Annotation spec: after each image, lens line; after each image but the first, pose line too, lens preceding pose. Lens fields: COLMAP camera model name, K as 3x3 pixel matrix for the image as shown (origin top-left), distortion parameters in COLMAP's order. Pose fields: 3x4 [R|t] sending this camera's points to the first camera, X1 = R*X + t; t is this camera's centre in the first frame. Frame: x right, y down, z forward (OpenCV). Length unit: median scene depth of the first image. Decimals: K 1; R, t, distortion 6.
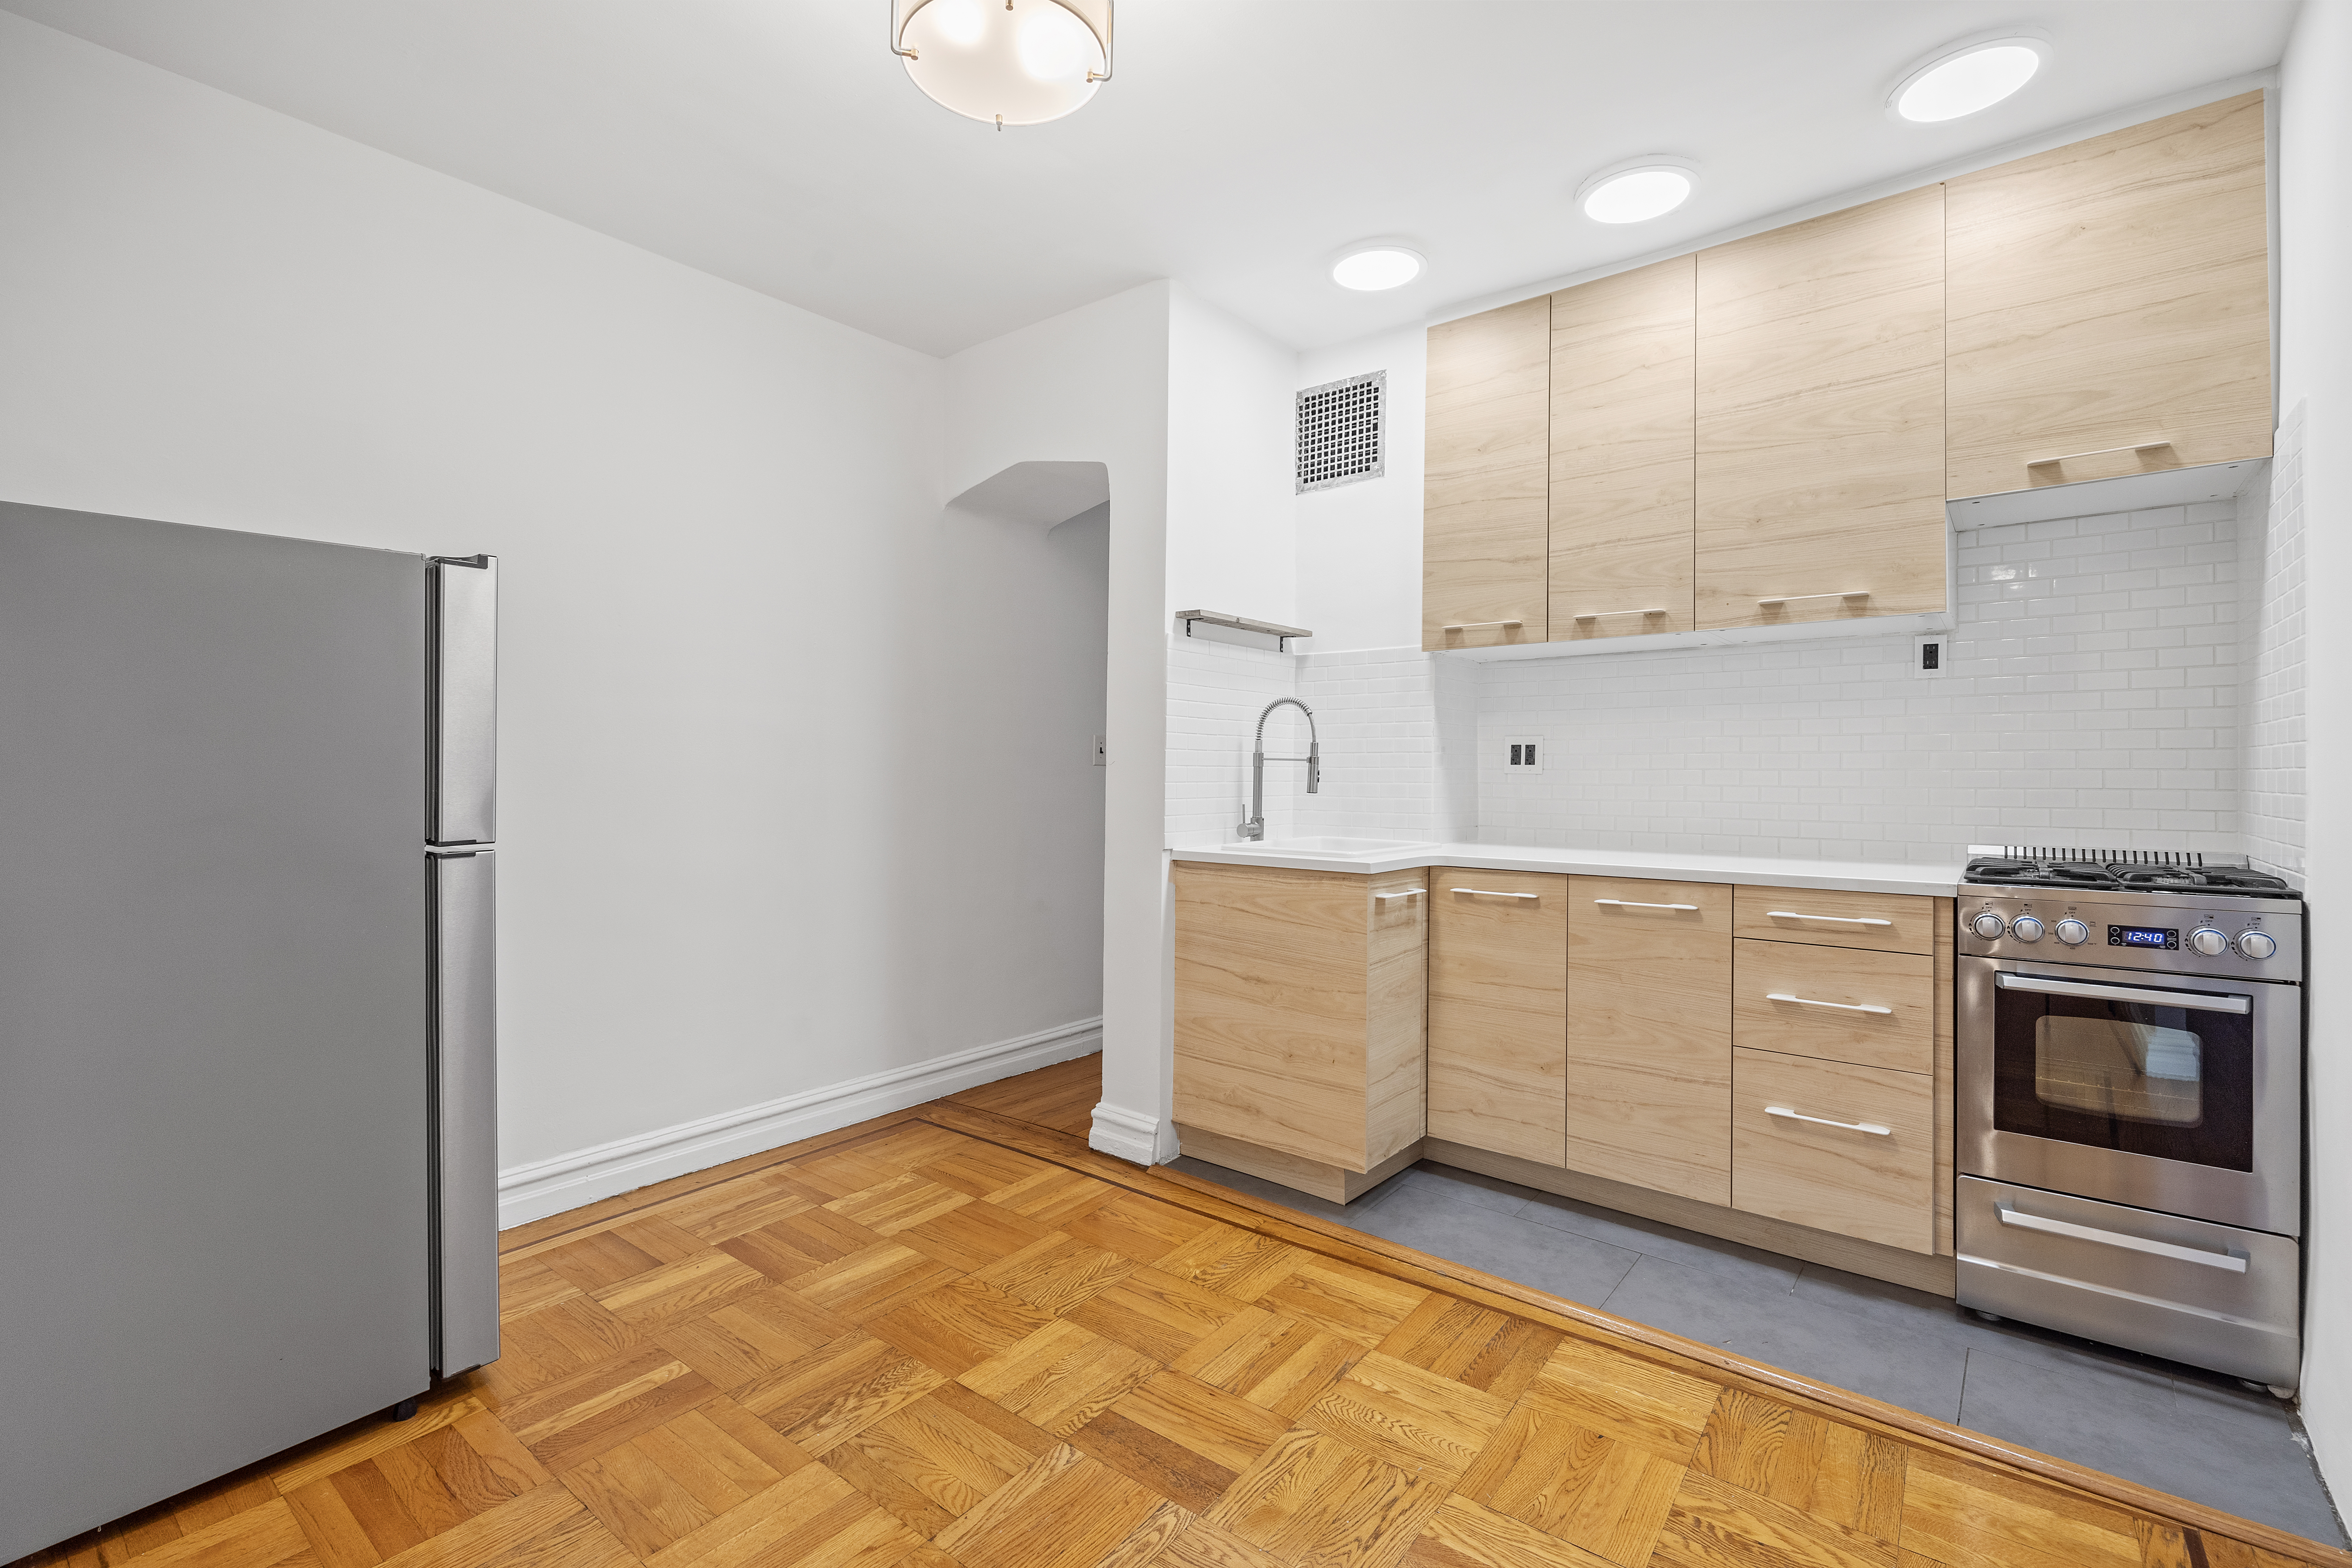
lens RADIAL K [[1014.9, 0, 1164.9], [0, 1014.9, 775.7], [0, 0, 1]] dist [-0.008093, 0.000655]
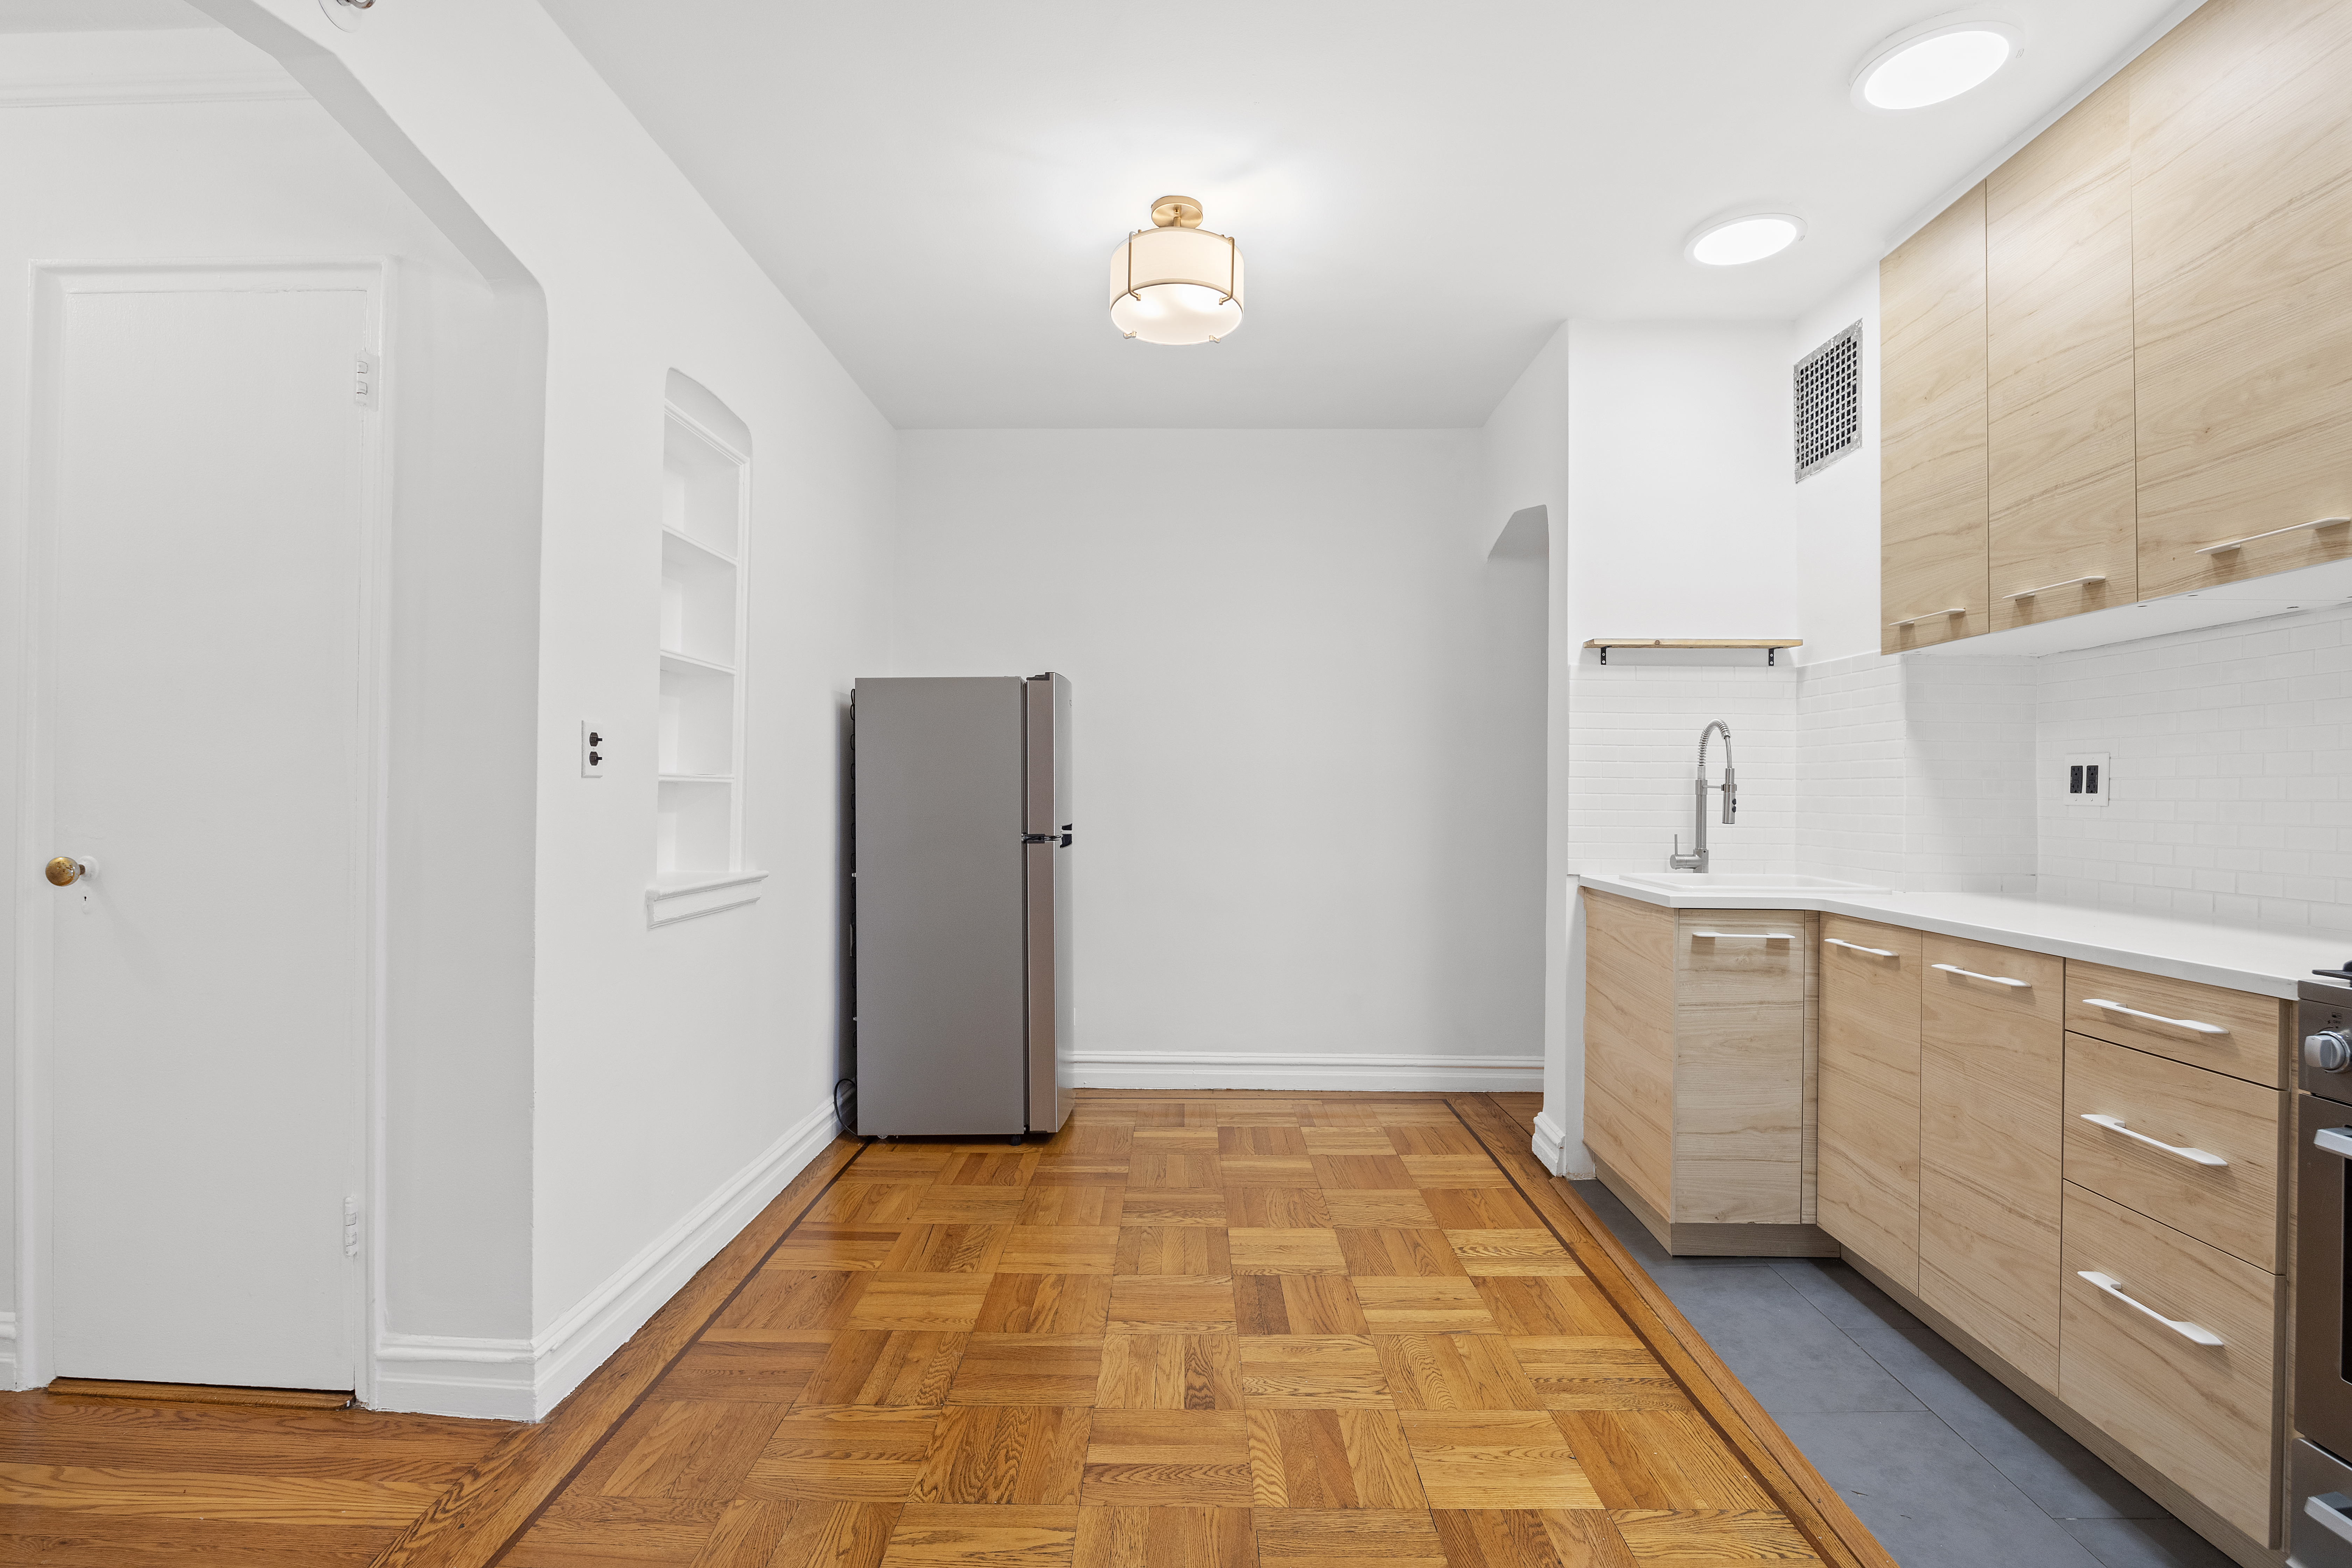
lens RADIAL K [[1085.2, 0, 1178.7], [0, 1085.2, 801.2], [0, 0, 1]] dist [-0.000430, -0.000396]
pose [[0.602356, 0.002395, -0.798224, 0.717947], [-0.000495, 0.999996, 0.002626, -0.006251], [0.798227, -0.001187, 0.602355, 0.017112]]
